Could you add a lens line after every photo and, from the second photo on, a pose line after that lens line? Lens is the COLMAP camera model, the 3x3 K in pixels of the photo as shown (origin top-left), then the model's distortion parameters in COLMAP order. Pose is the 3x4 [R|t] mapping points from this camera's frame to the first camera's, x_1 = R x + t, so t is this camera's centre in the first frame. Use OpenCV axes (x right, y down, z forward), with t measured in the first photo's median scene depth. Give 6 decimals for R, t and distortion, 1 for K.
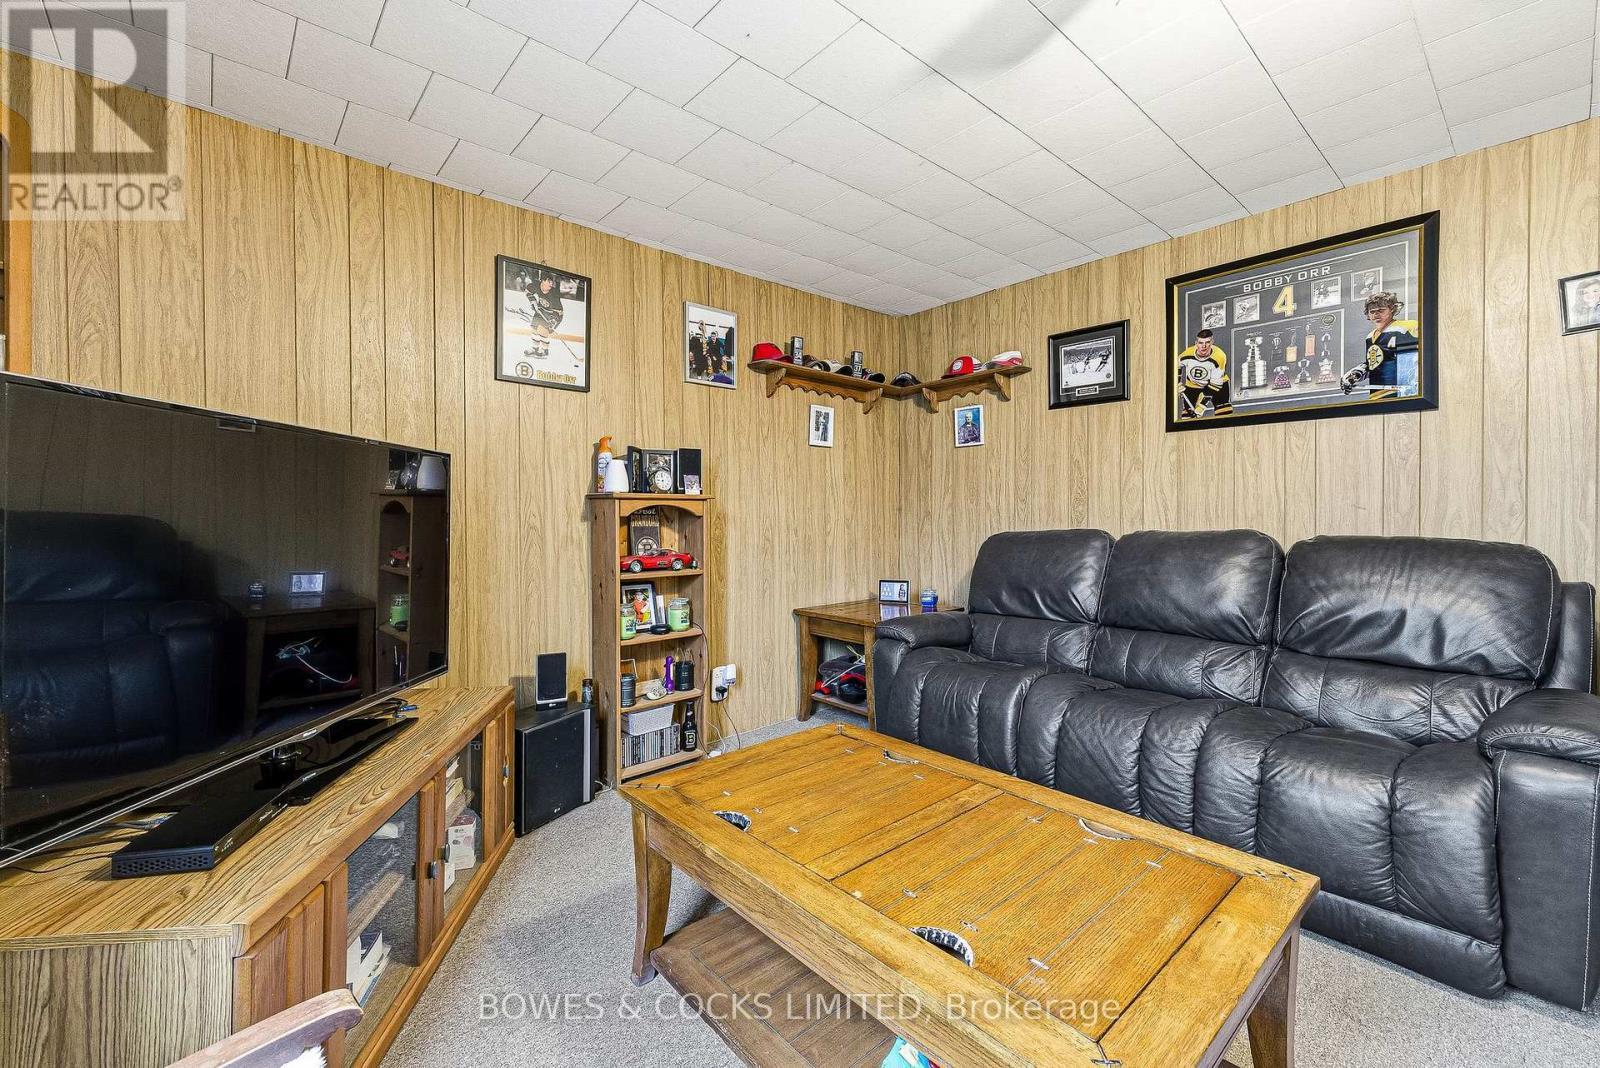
lens RADIAL K [[669.5, 0, 795.0], [0, 669.5, 519.8], [0, 0, 1]] dist [0.000641, -0.000514]
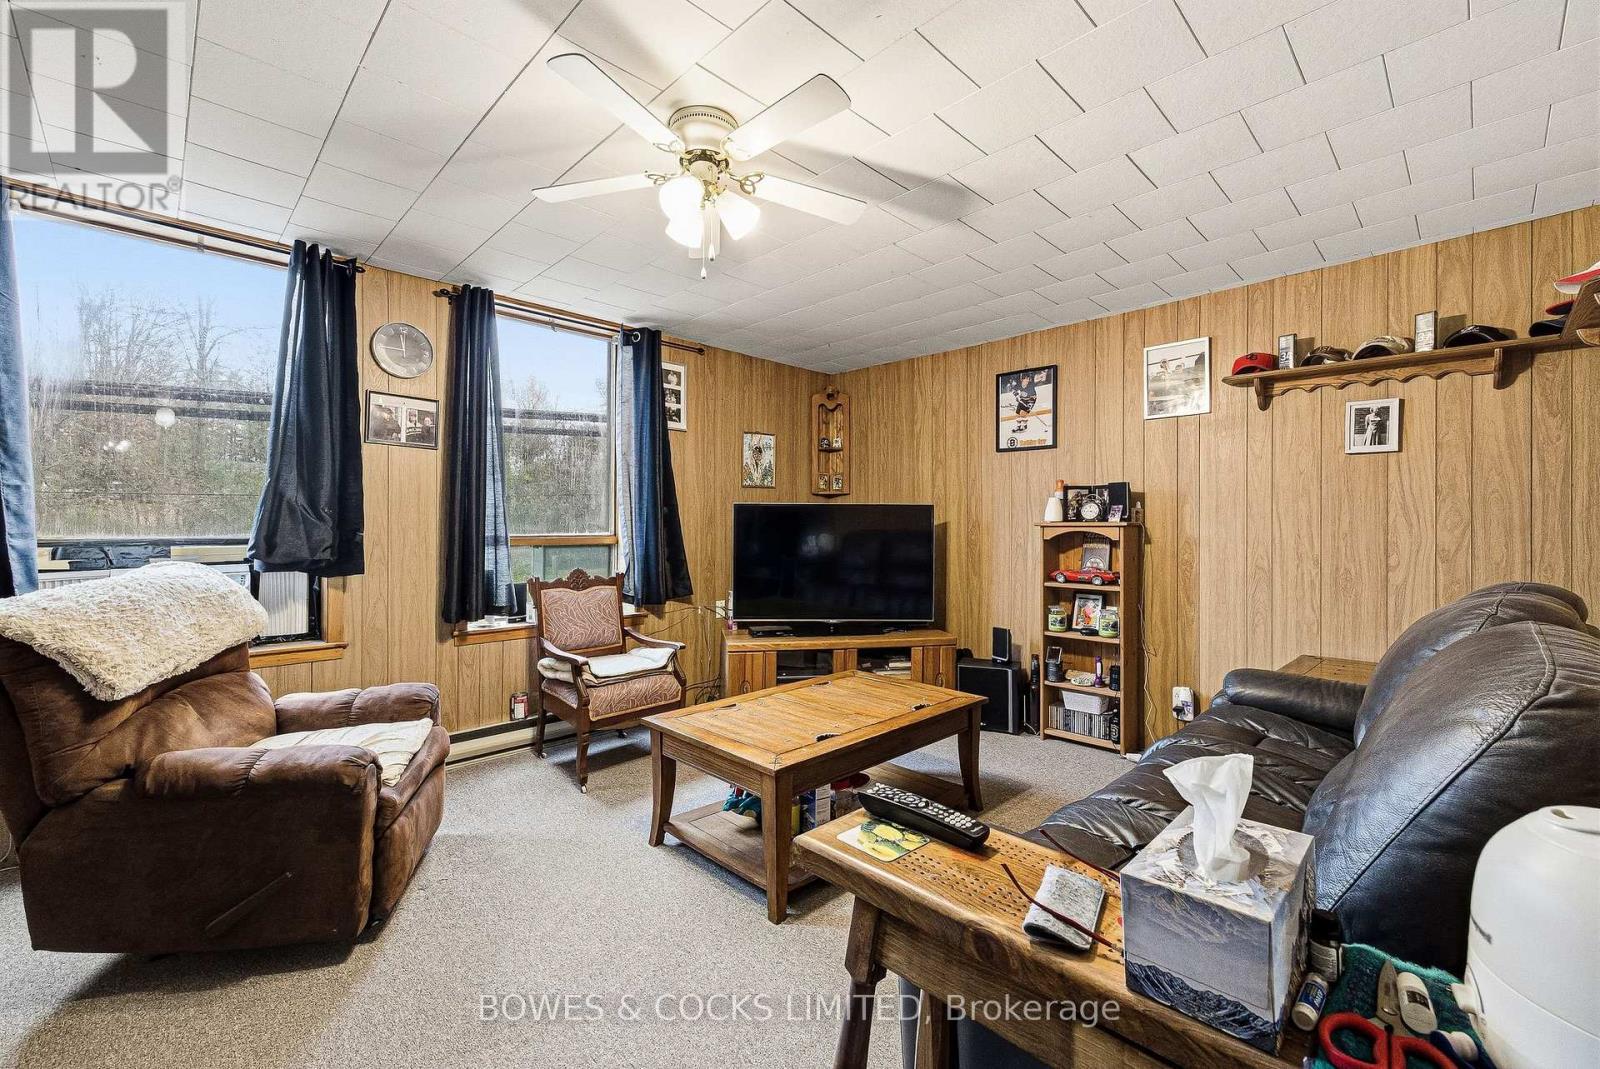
lens RADIAL K [[669.5, 0, 798.7], [0, 669.5, 529.4], [0, 0, 1]] dist [0.000641, -0.000514]
pose [[0.048637, 0.001399, -0.998816, 1.032013], [-0.012933, 0.999916, 0.000771, -0.019128], [0.998733, 0.012880, 0.048651, 0.414699]]
